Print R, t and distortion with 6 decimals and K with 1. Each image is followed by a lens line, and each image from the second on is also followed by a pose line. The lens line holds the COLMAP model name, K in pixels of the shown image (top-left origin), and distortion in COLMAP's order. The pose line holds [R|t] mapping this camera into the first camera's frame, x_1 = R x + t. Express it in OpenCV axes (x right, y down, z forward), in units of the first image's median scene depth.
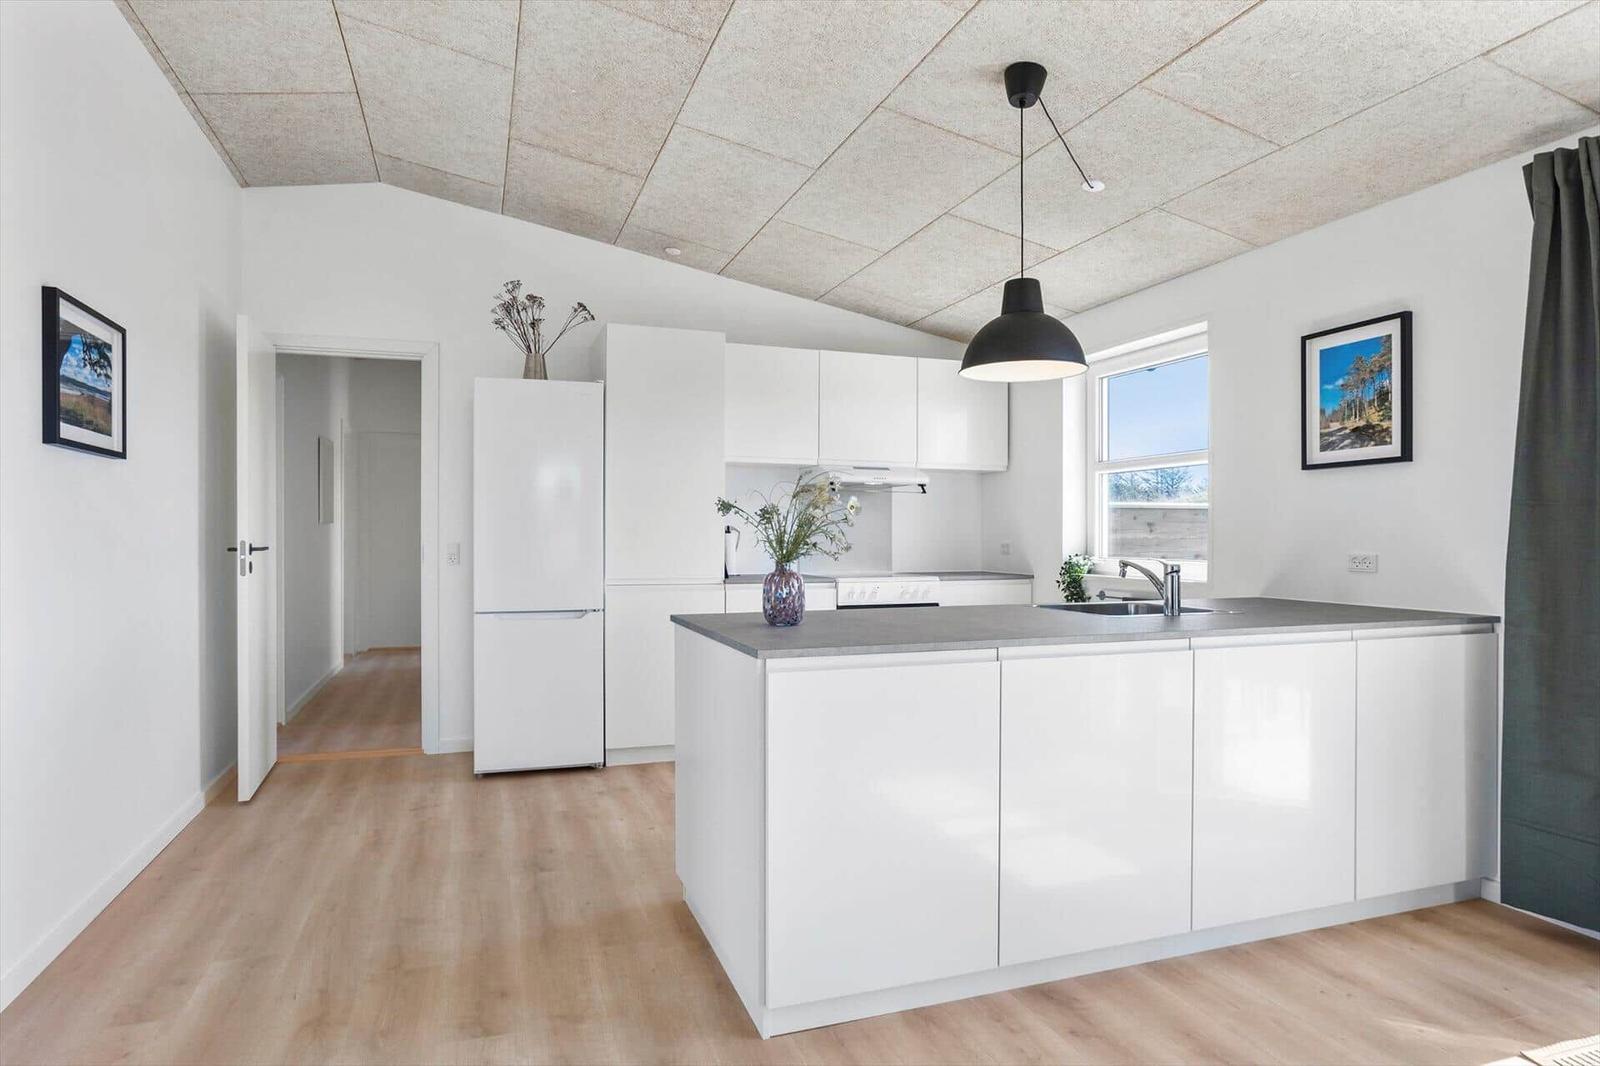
lens RADIAL K [[897.1, 0, 800.0], [0, 897.1, 533.0], [0, 0, 1]] dist [-0.063553, 0.054953]
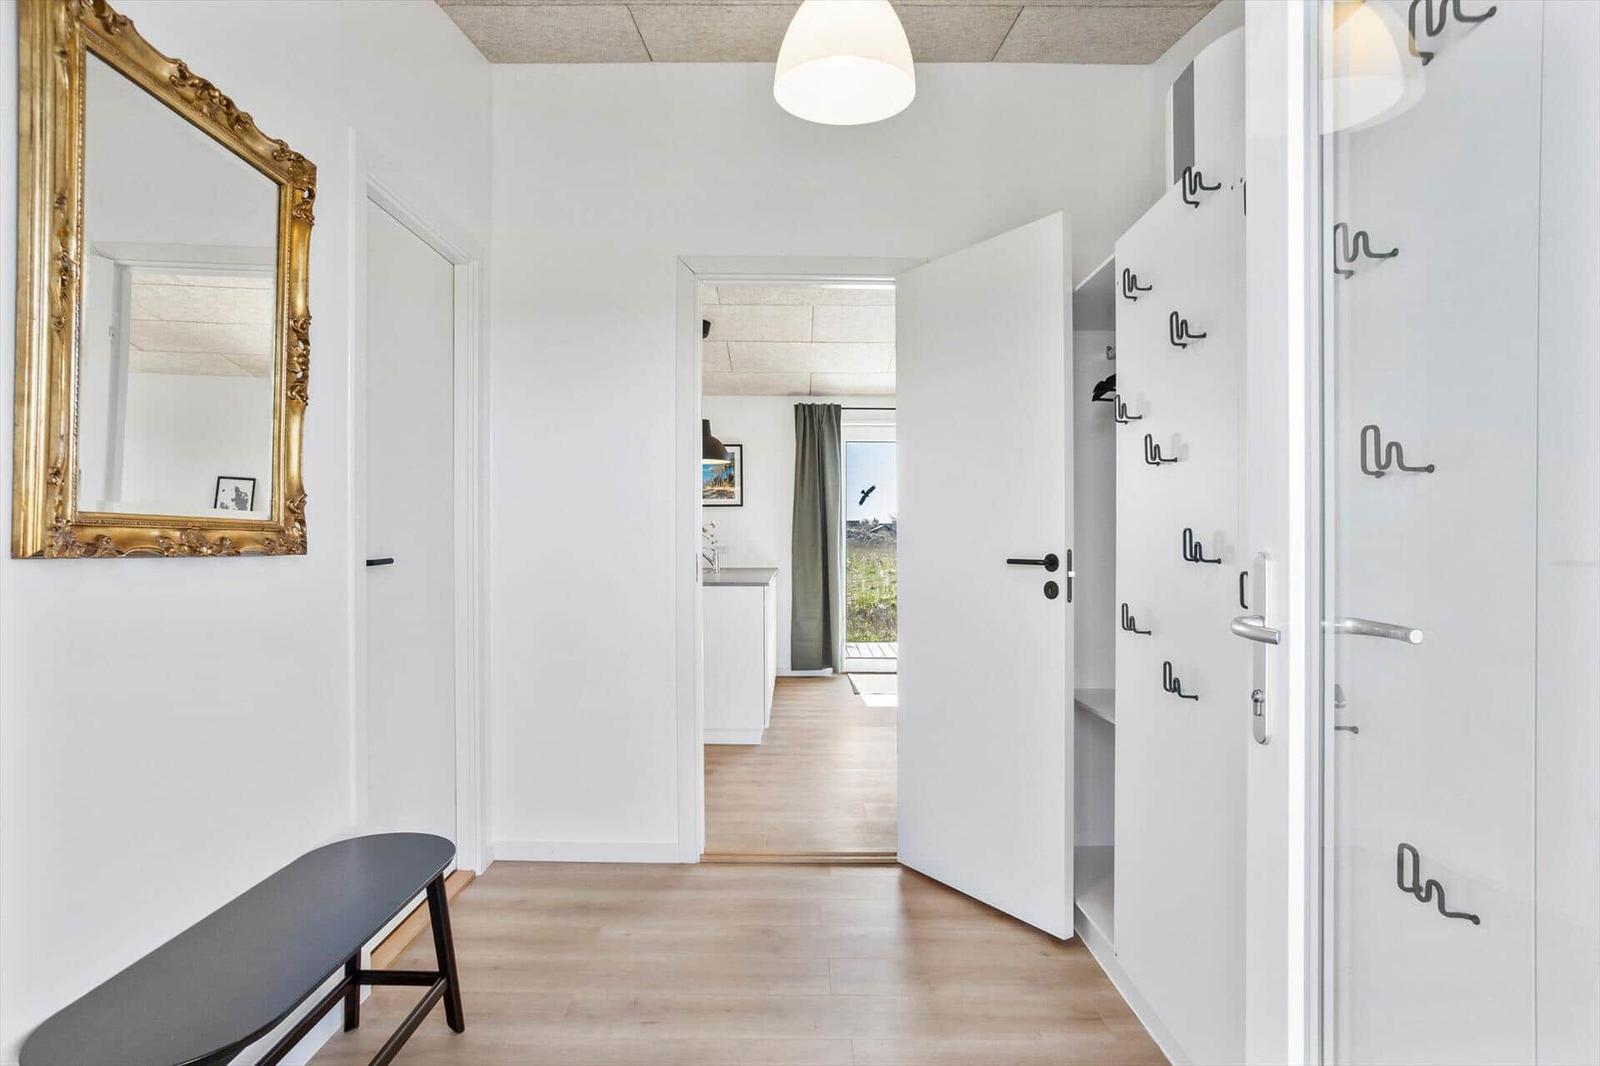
lens RADIAL K [[855.6, 0, 775.9], [0, 855.6, 543.6], [0, 0, 1]] dist [-0.002024, 0.000388]
pose [[0.367720, -0.004339, 0.929926, -1.530758], [-0.013785, 0.999854, 0.010116, -0.006679], [-0.929834, -0.016539, 0.367607, 0.059410]]
